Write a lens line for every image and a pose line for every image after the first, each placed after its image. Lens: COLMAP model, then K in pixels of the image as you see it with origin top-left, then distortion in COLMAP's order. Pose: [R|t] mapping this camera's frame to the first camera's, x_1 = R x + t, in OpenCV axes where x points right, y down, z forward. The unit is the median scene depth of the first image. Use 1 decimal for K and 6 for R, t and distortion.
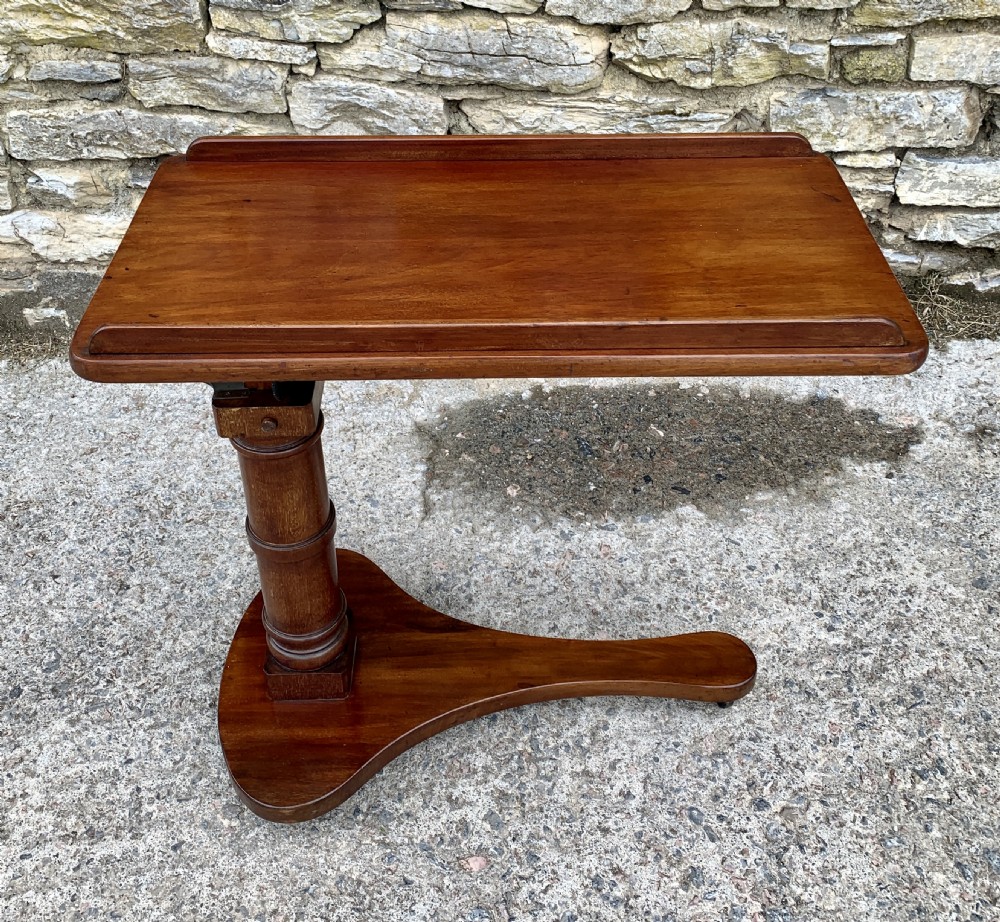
lens RADIAL K [[1157.1, 0, 510.3], [0, 1157.1, 305.1], [0, 0, 1]] dist [0.022488, 0.000000]
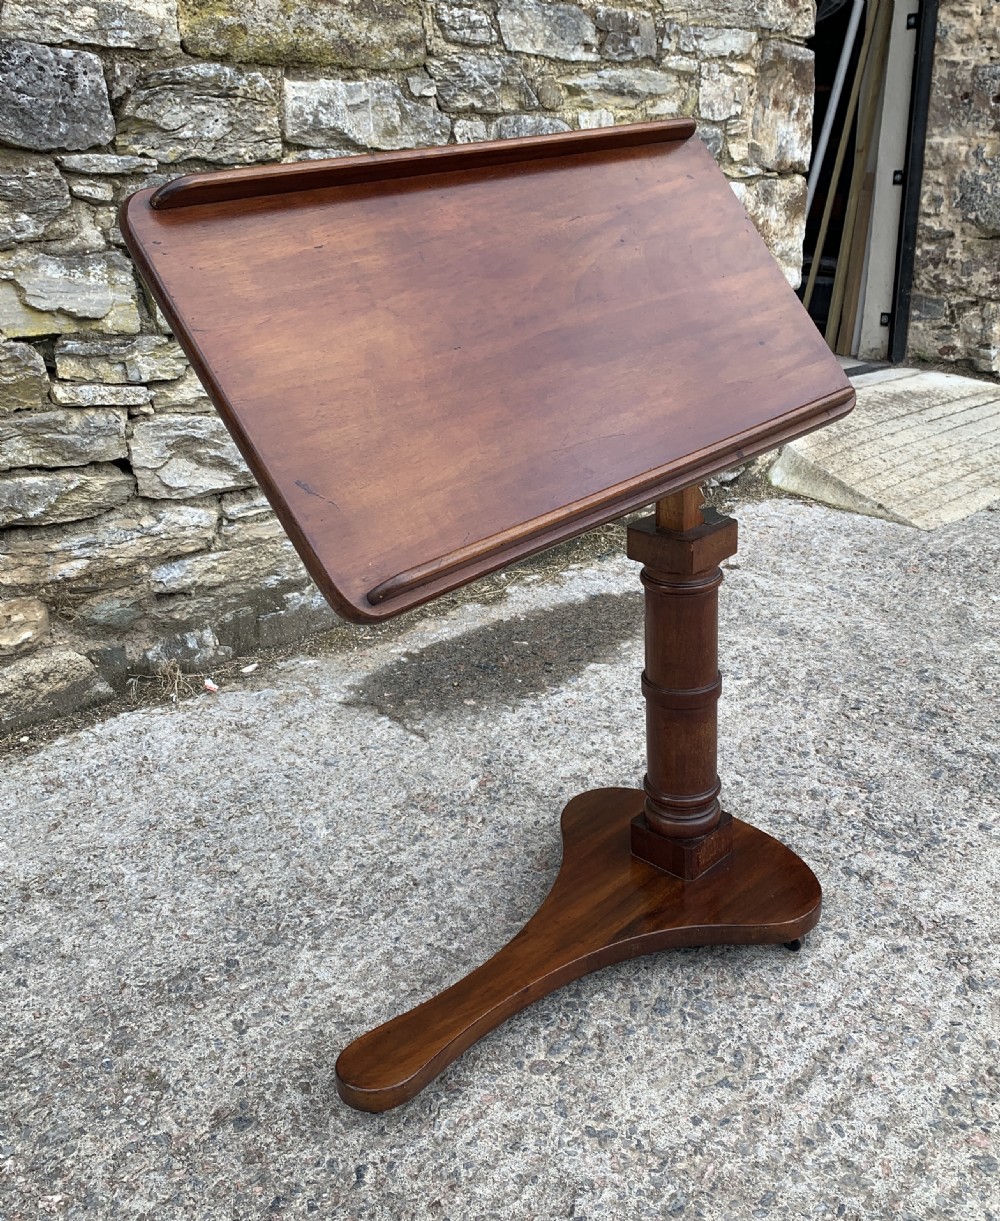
lens RADIAL K [[1215.9, 0, 568.8], [0, 1215.9, 579.0], [0, 0, 1]] dist [0.022999, 0.000000]
pose [[0.734269, -0.229985, 0.638714, -0.678285], [0.387712, 0.914393, -0.116465, 0.231087], [-0.557251, 0.333154, 0.760579, -0.013596]]
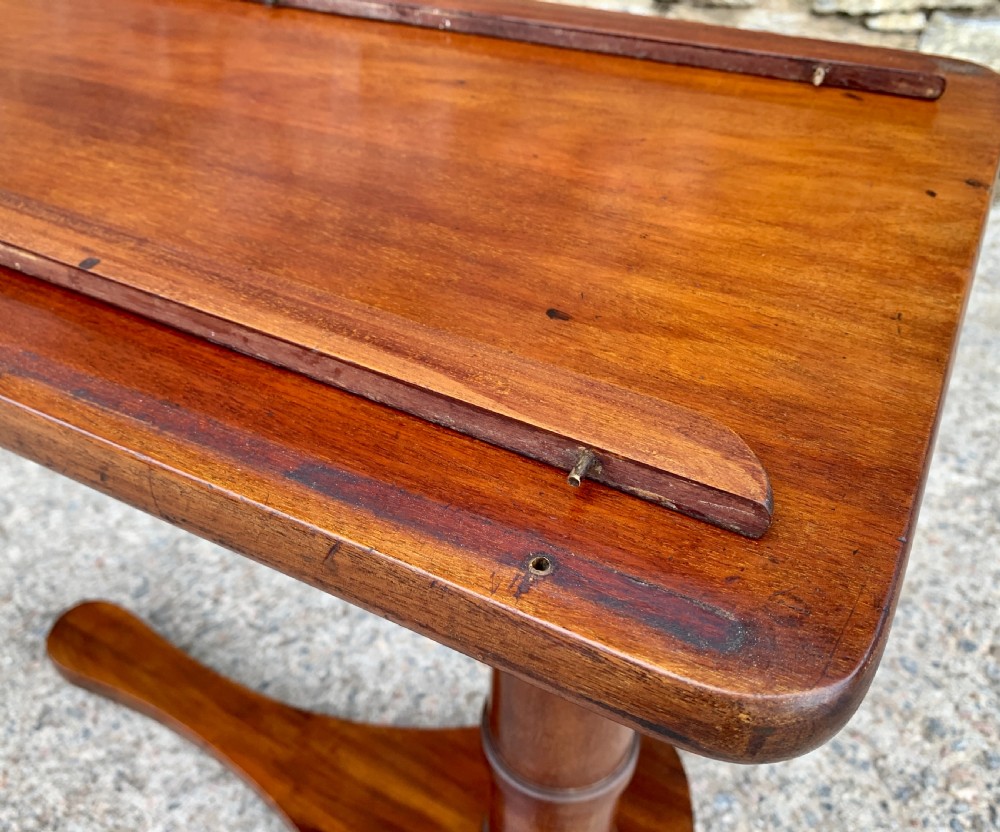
lens RADIAL K [[913.2, 0, 474.8], [0, 913.2, 425.5], [0, 0, 1]] dist [0.010526, 0.000000]
pose [[0.986471, -0.080777, 0.142656, -0.209027], [0.062159, 0.989503, 0.130464, 0.102126], [-0.151697, -0.119831, 0.981136, 0.276322]]
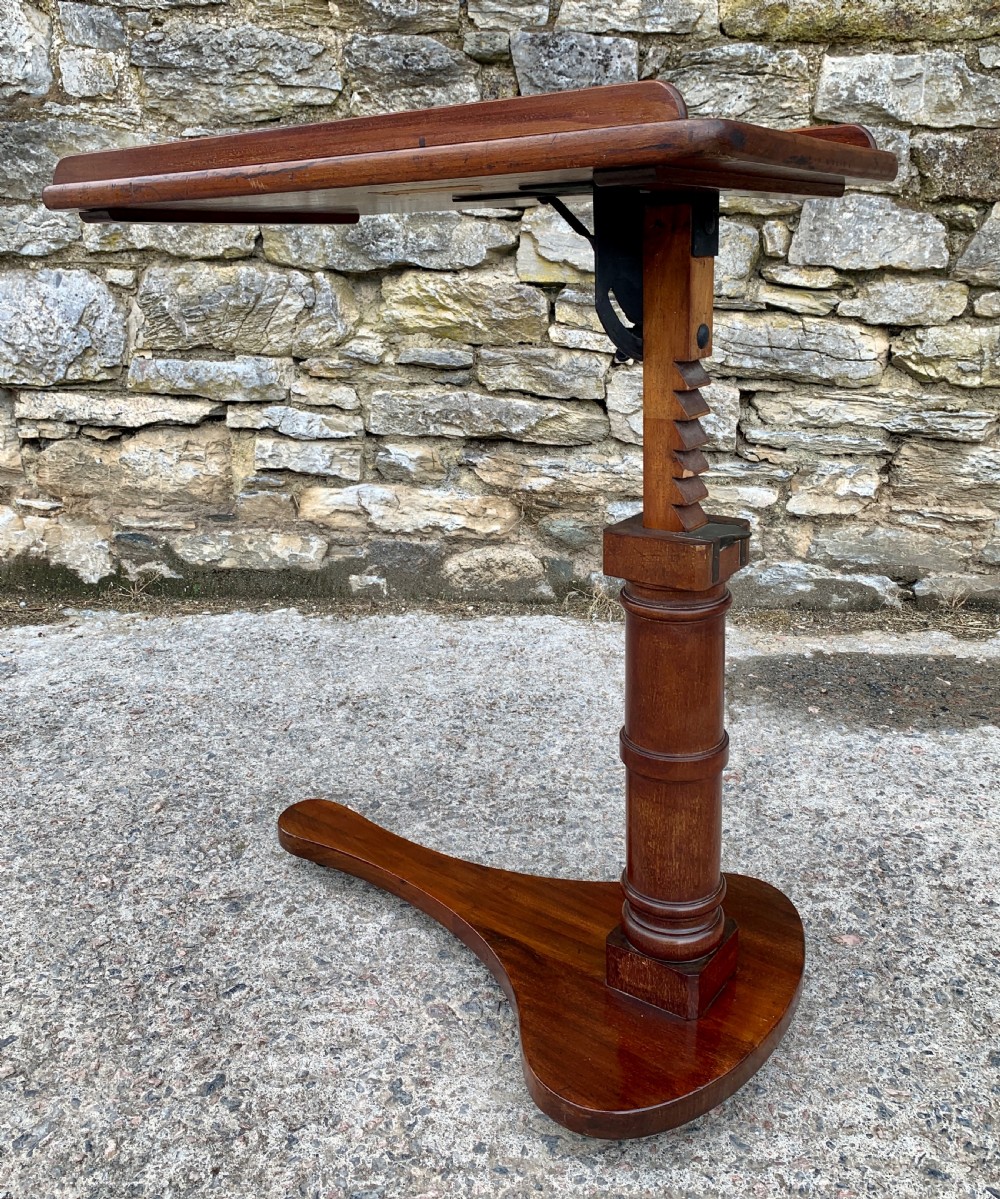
lens RADIAL K [[1094.9, 0, 536.6], [0, 1094.9, 560.6], [0, 0, 1]] dist [0.010526, 0.000000]
pose [[0.995135, 0.041940, -0.089150, -0.169535], [-0.066534, 0.953443, -0.294144, 0.347666], [0.072663, 0.298644, 0.951594, -0.012305]]
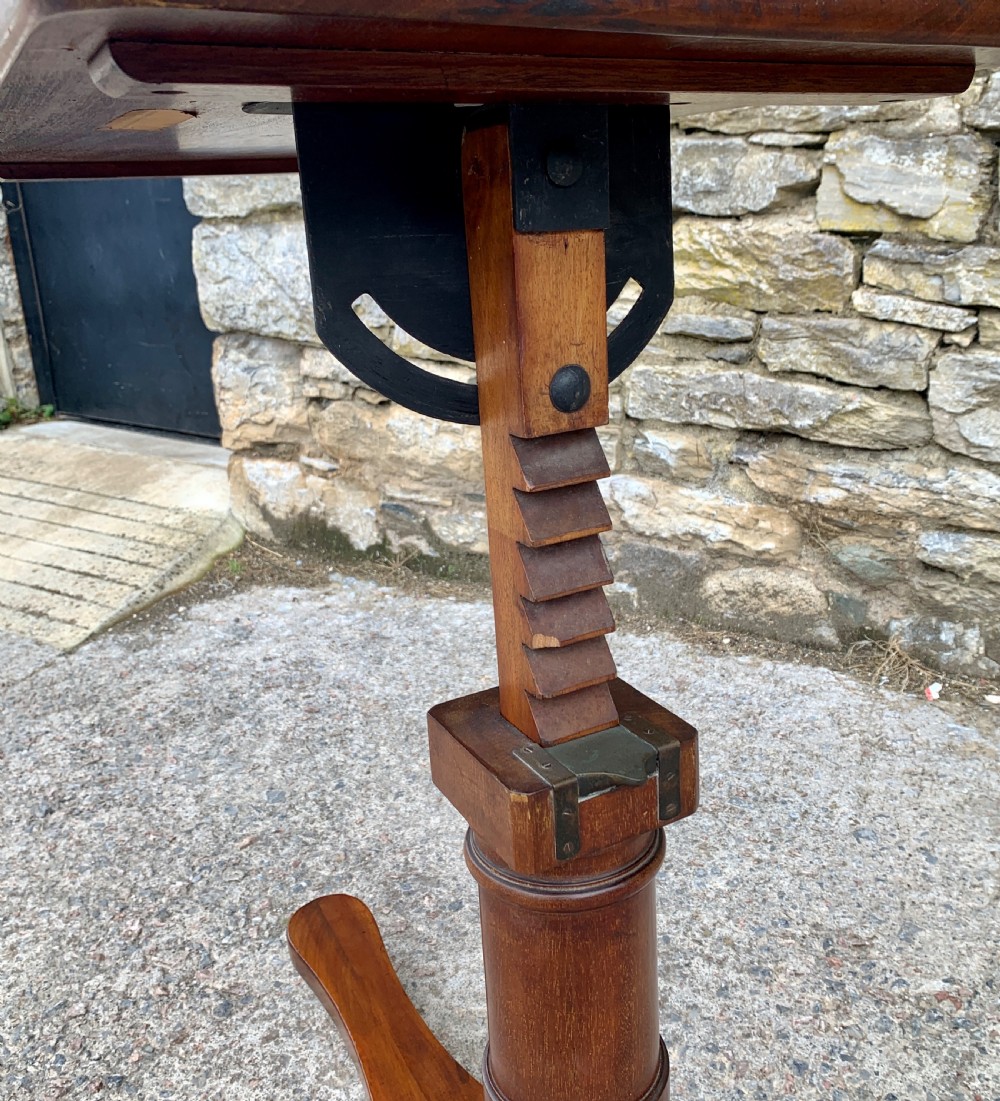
lens RADIAL K [[1084.5, 0, 528.3], [0, 1084.5, 545.2], [0, 0, 1]] dist [0.009349, 0.000000]
pose [[0.845943, 0.161516, -0.508225, -0.015276], [-0.281779, 0.944504, -0.168857, 0.174090], [0.452748, 0.286051, 0.844508, 0.237562]]
